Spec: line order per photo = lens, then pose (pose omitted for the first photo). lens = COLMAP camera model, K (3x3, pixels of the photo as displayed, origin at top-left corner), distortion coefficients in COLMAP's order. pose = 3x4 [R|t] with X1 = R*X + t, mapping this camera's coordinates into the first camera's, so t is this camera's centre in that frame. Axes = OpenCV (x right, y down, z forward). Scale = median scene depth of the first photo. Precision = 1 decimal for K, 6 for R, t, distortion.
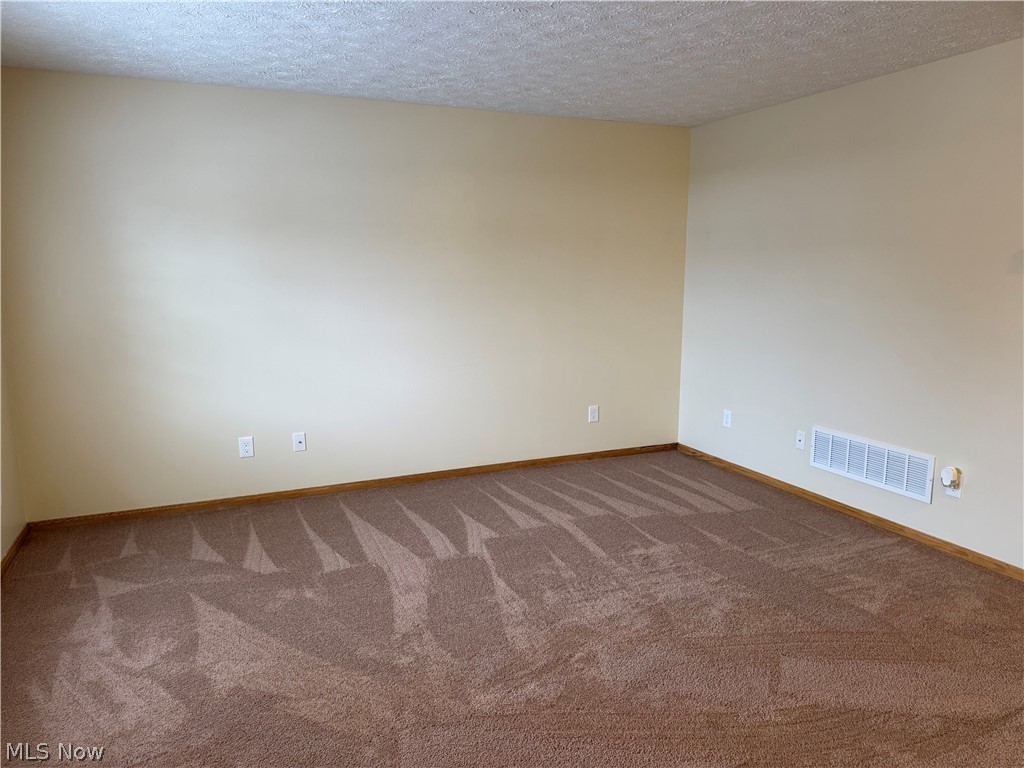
lens RADIAL K [[718.8, 0, 499.1], [0, 718.8, 385.6], [0, 0, 1]] dist [0.101763, -0.131222]
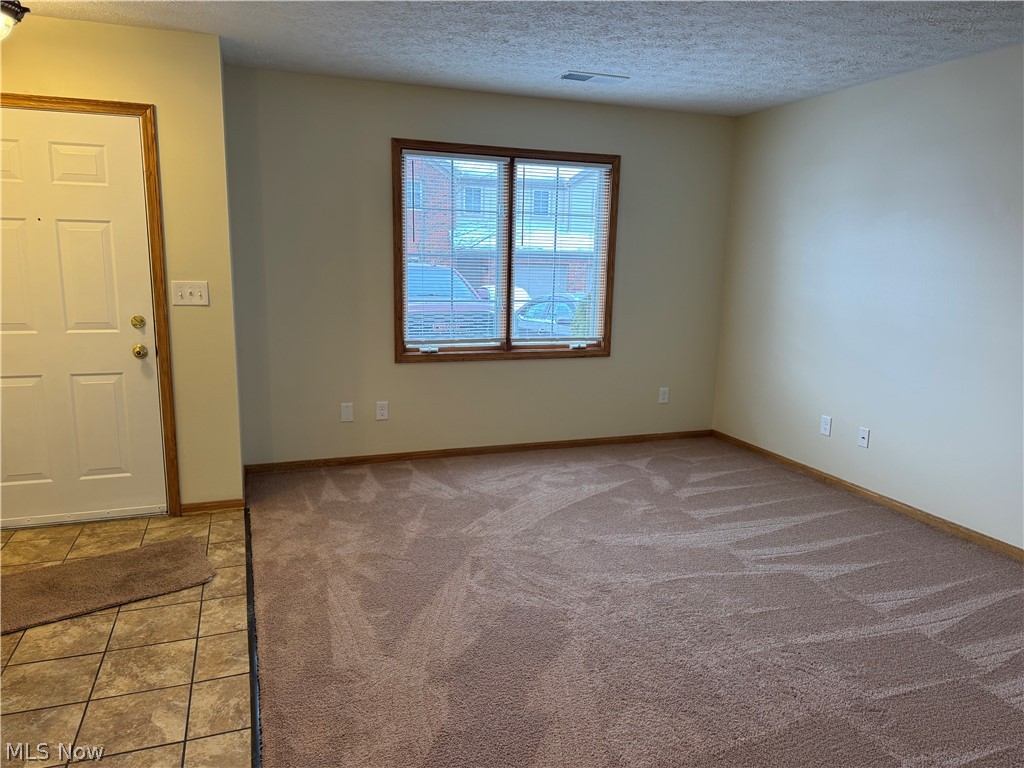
lens RADIAL K [[725.9, 0, 512.0], [0, 725.9, 384.0], [0, 0, 1]] dist [0.060277, -0.055910]
pose [[-0.055451, 0.183357, -0.981481, 0.804755], [-0.186093, 0.963872, 0.190581, -0.103410], [0.980966, 0.193214, -0.019327, 0.637379]]
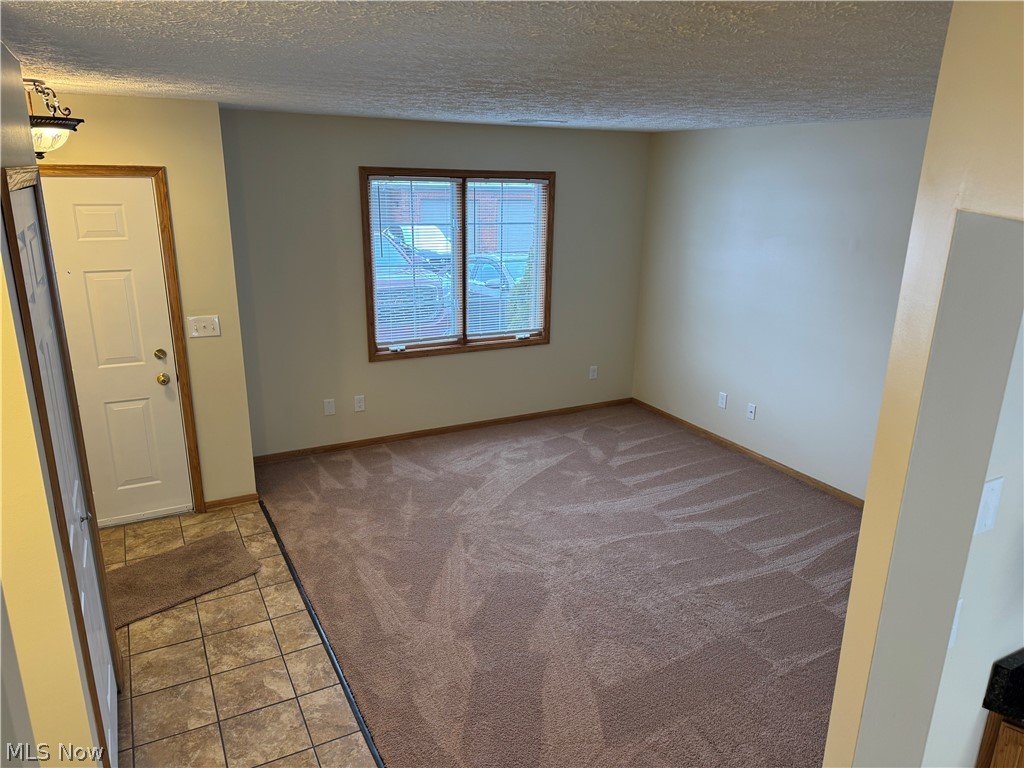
lens RADIAL K [[725.1, 0, 518.0], [0, 725.1, 387.9], [0, 0, 1]] dist [0.098604, -0.110929]
pose [[0.086105, 0.293986, -0.951924, 0.997228], [-0.184162, 0.943703, 0.274789, -0.265011], [0.979117, 0.151648, 0.135398, 0.510573]]
